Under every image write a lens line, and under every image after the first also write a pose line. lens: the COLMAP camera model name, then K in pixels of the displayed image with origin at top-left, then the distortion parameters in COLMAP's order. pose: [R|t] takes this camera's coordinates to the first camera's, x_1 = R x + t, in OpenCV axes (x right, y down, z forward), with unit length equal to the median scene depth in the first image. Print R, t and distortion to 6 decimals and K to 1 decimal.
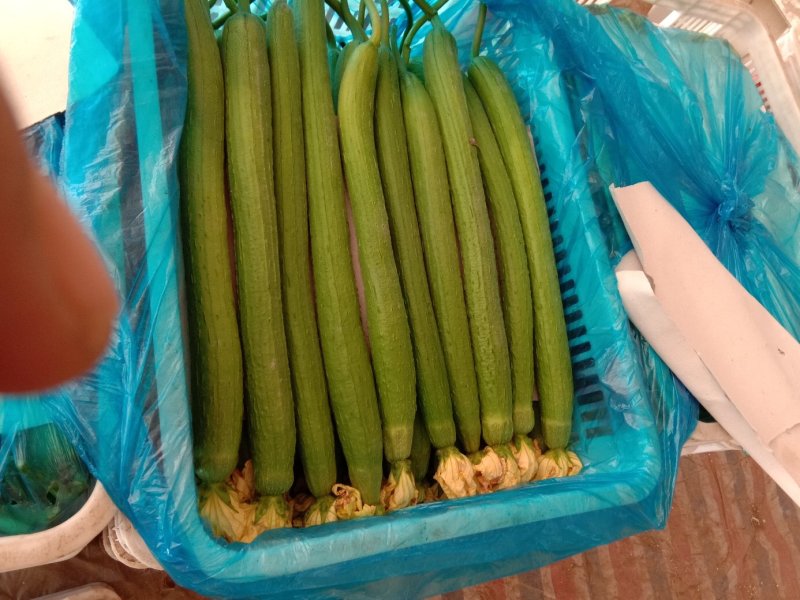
lens RADIAL K [[630.3, 0, 400.0], [0, 630.3, 300.0], [0, 0, 1]] dist [0.071884, -0.144499]
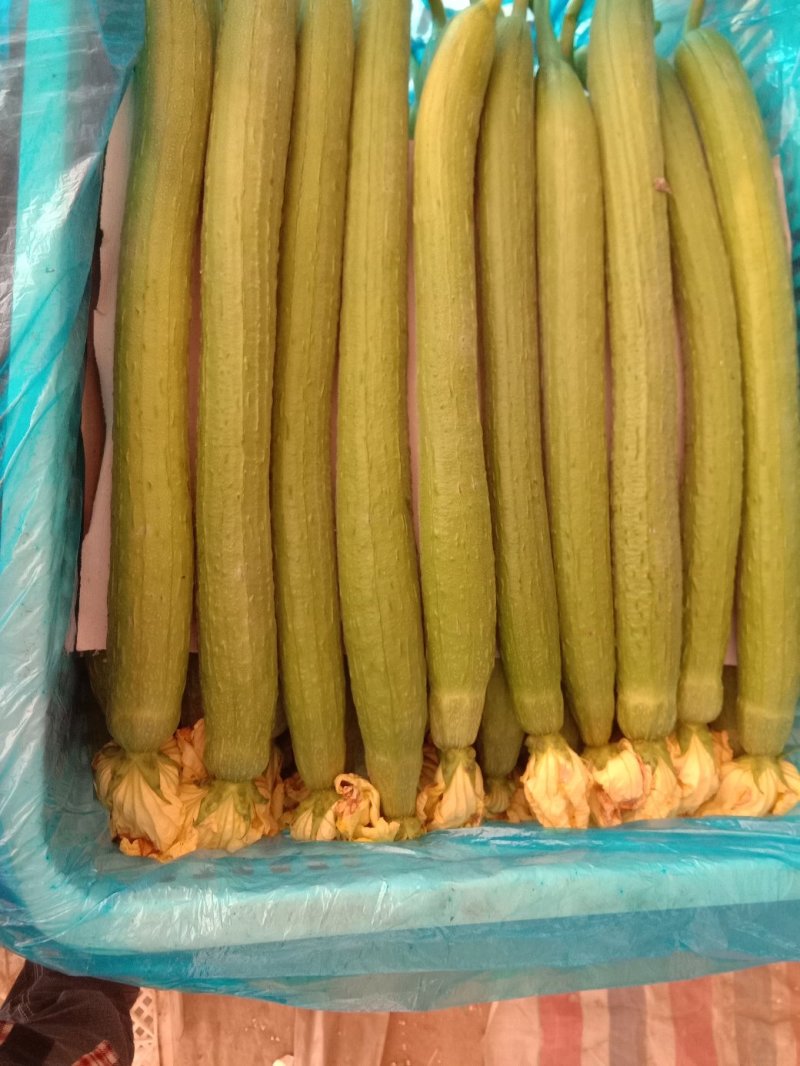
lens RADIAL K [[839.8, 0, 395.4], [0, 839.8, 529.0], [0, 0, 1]] dist [0.071884, -0.144499]
pose [[0.964022, 0.086434, -0.251377, 0.123892], [-0.057934, 0.991244, 0.118655, -0.036471], [0.259432, -0.099823, 0.960589, 0.256537]]
